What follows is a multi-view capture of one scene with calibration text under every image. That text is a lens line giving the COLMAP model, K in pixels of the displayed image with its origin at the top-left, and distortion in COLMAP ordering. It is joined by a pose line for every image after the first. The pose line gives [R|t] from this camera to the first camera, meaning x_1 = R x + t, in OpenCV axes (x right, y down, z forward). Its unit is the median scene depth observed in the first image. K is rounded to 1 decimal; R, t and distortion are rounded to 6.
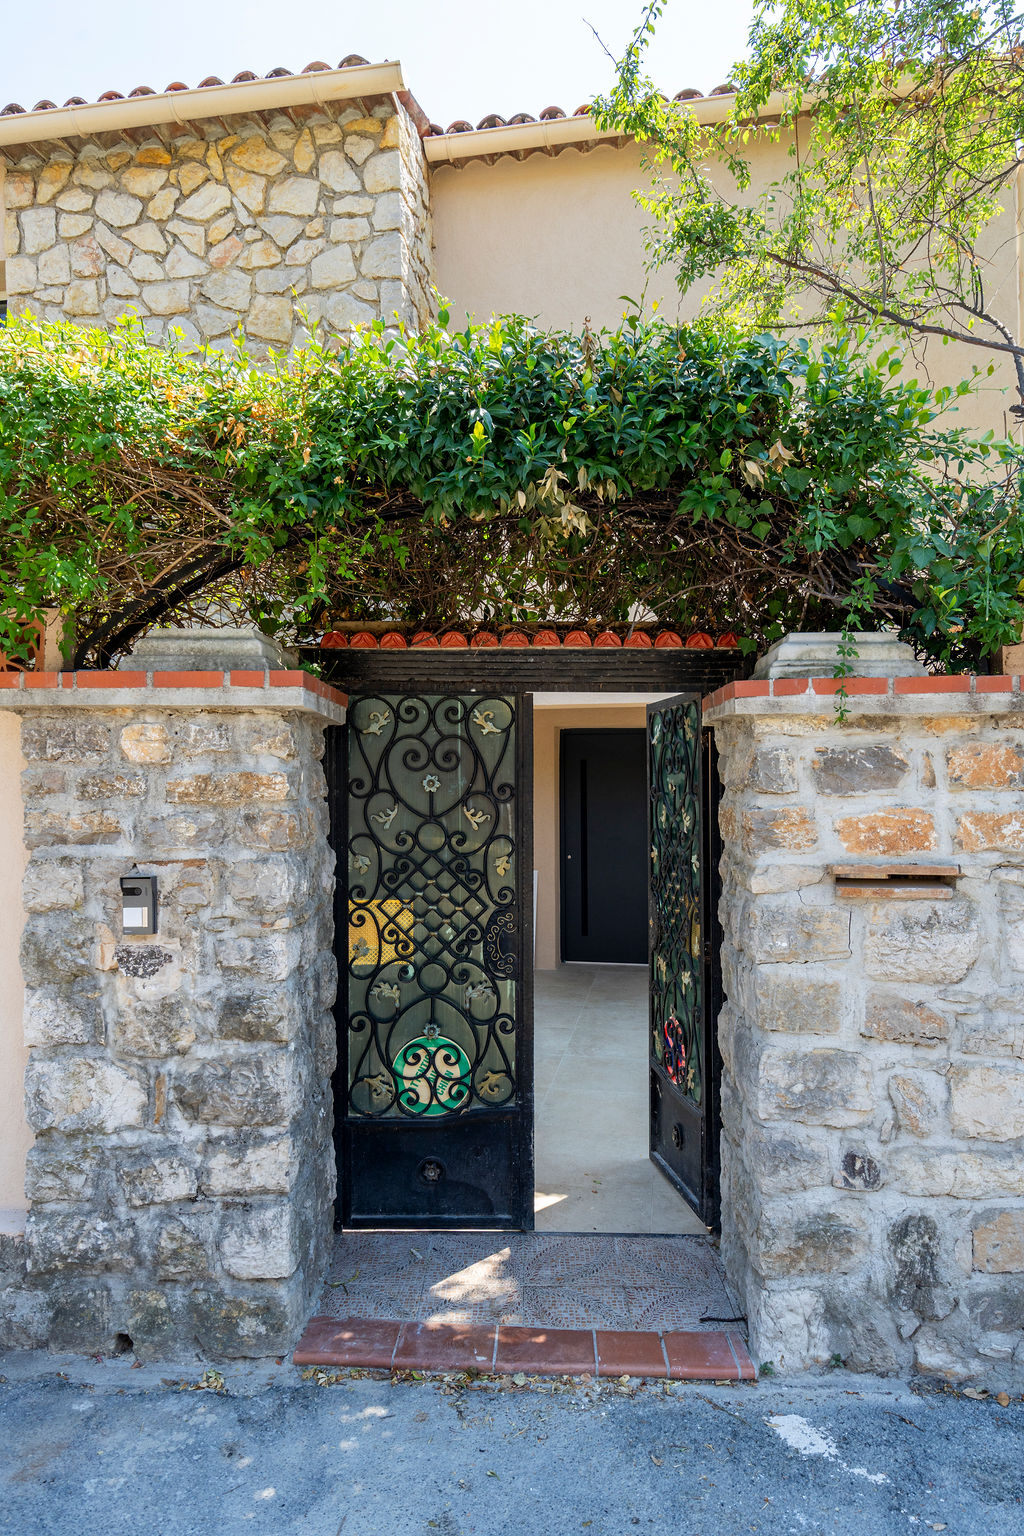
lens RADIAL K [[941.1, 0, 510.7], [0, 941.1, 764.7], [0, 0, 1]] dist [0.006934, 0.003556]
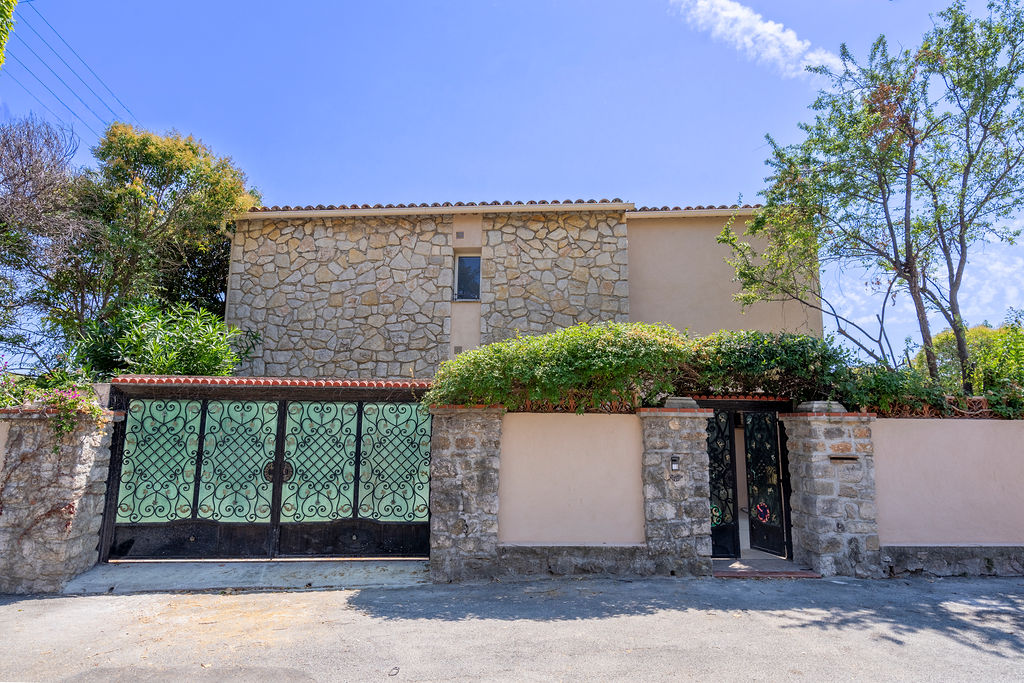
lens RADIAL K [[554.9, 0, 513.7], [0, 554.9, 344.4], [0, 0, 1]] dist [0.005506, 0.001042]
pose [[0.994390, 0.026575, 0.102381, -1.375148], [-0.012660, 0.990868, -0.134237, -0.037726], [-0.105013, 0.132188, 0.985646, -1.438094]]
